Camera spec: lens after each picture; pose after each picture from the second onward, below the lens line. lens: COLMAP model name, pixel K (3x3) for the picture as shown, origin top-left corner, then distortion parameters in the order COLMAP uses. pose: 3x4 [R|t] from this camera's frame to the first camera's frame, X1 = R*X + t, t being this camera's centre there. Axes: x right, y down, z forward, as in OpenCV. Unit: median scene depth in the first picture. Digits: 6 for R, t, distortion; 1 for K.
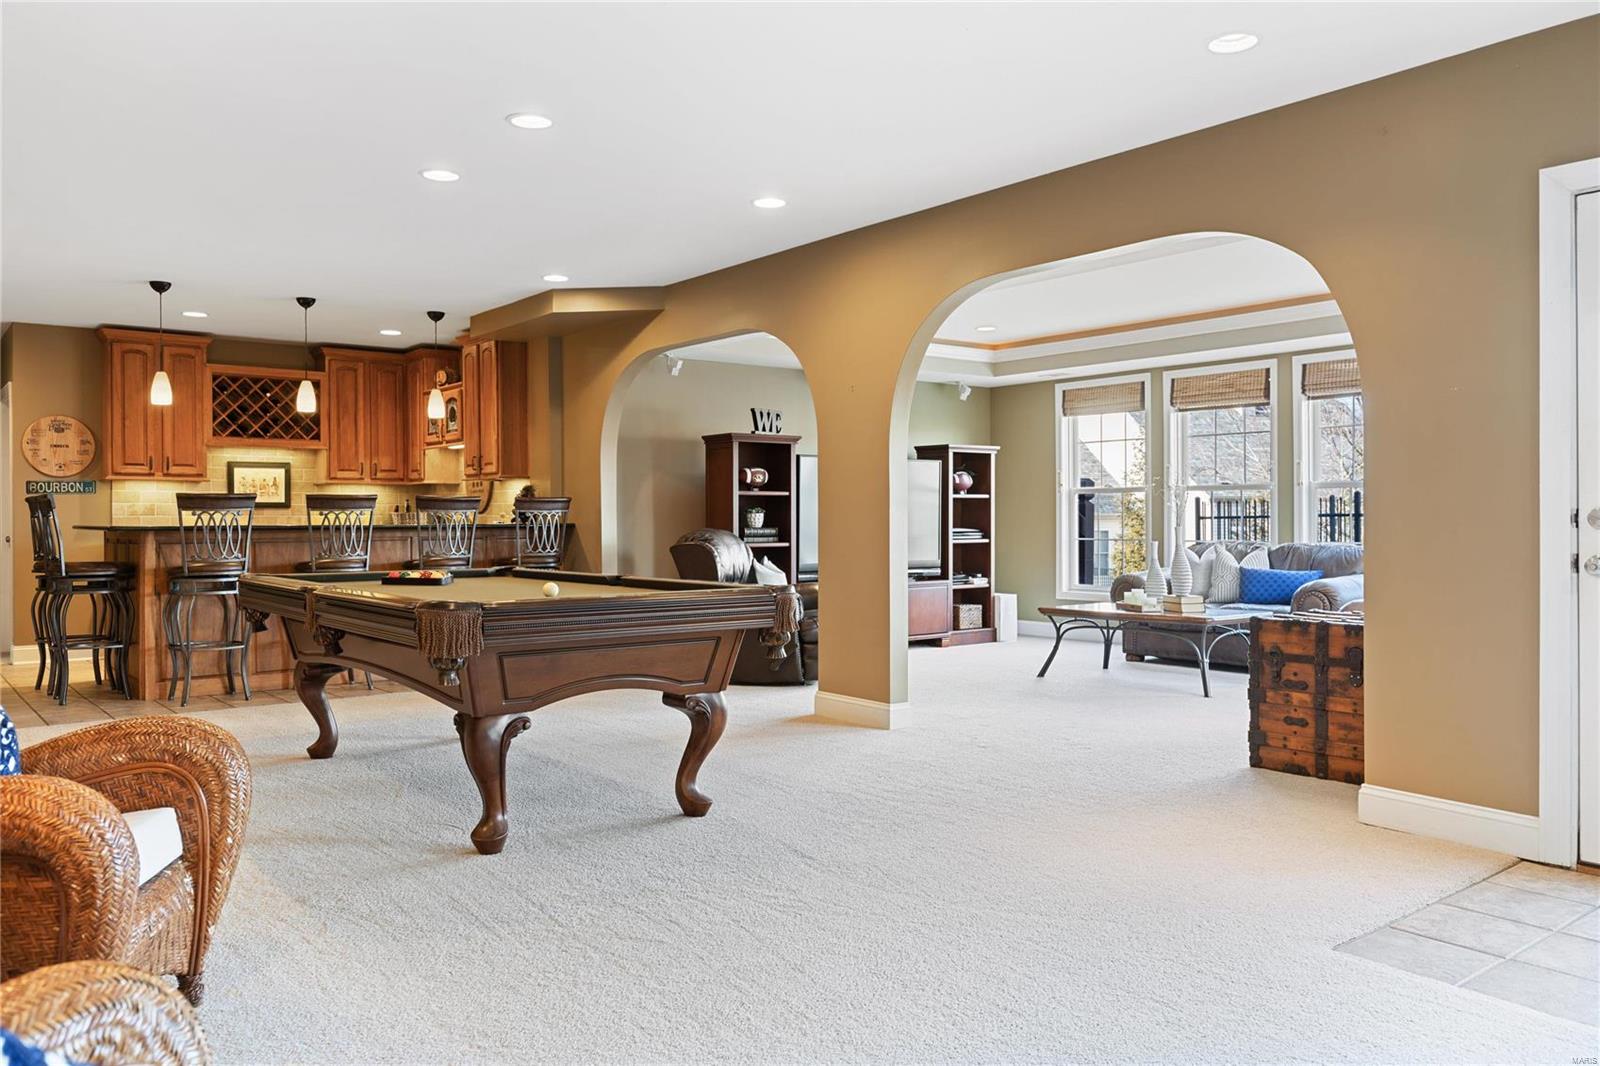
lens RADIAL K [[1174.6, 0, 804.9], [0, 1174.6, 528.0], [0, 0, 1]] dist [-0.005622, 0.000676]
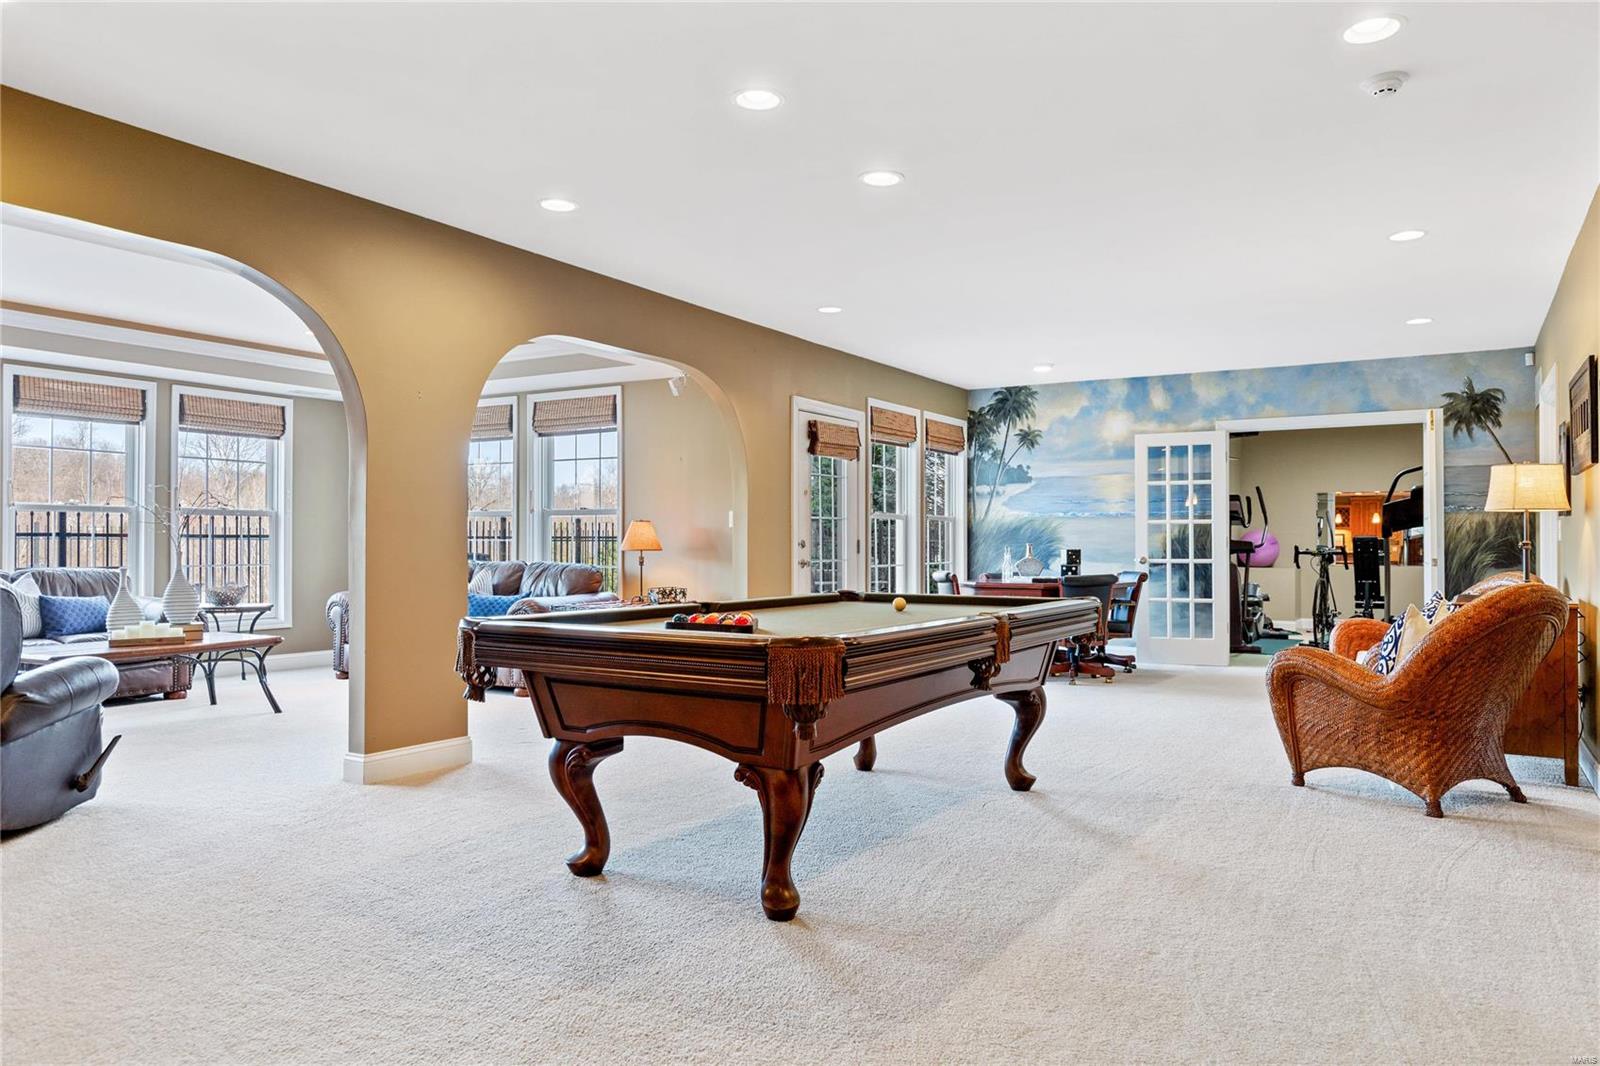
lens RADIAL K [[1086.0, 0, 796.8], [0, 1086.0, 533.2], [0, 0, 1]] dist [0.002289, -0.004532]
pose [[-0.350028, 0.014520, 0.936627, -0.667234], [0.006859, 0.999893, -0.012938, -0.000233], [-0.936714, 0.001895, -0.350091, 0.824491]]
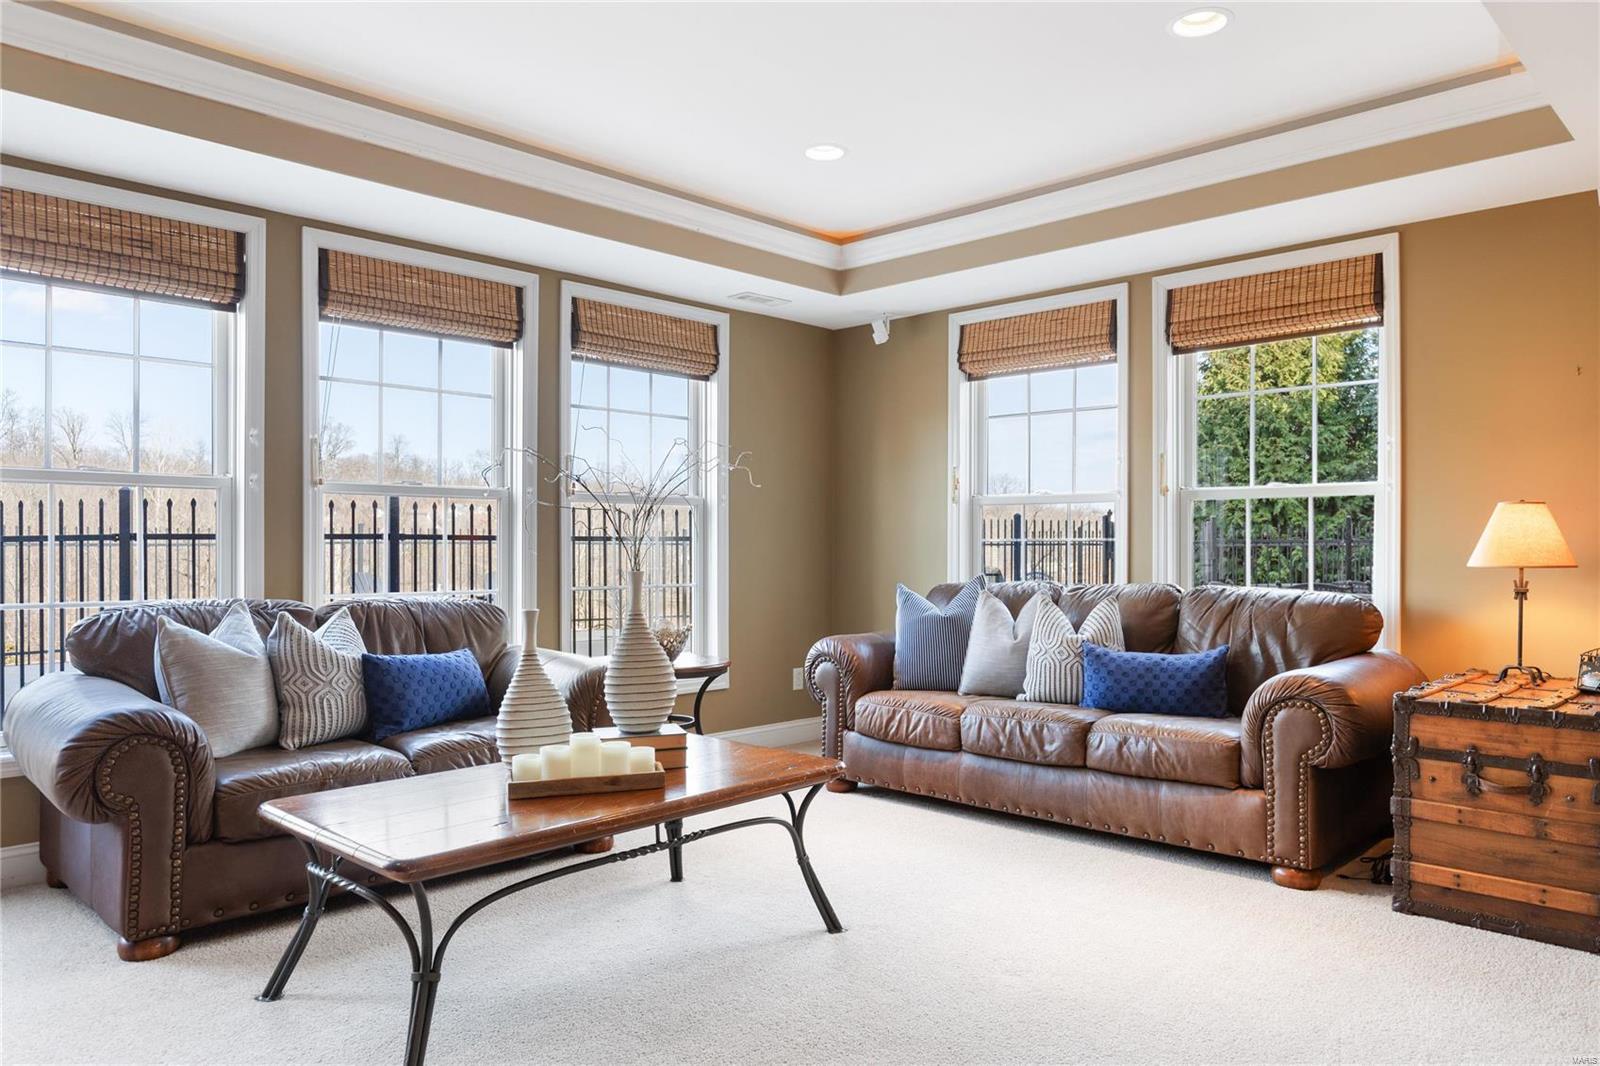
lens RADIAL K [[1086.0, 0, 800.1], [0, 1086.0, 542.6], [0, 0, 1]] dist [0.002289, -0.004532]
pose [[-0.130643, 0.009328, 0.991386, -0.152310], [0.007131, 0.999939, -0.008469, -0.006191], [-0.991404, 0.005964, -0.130702, 0.956312]]
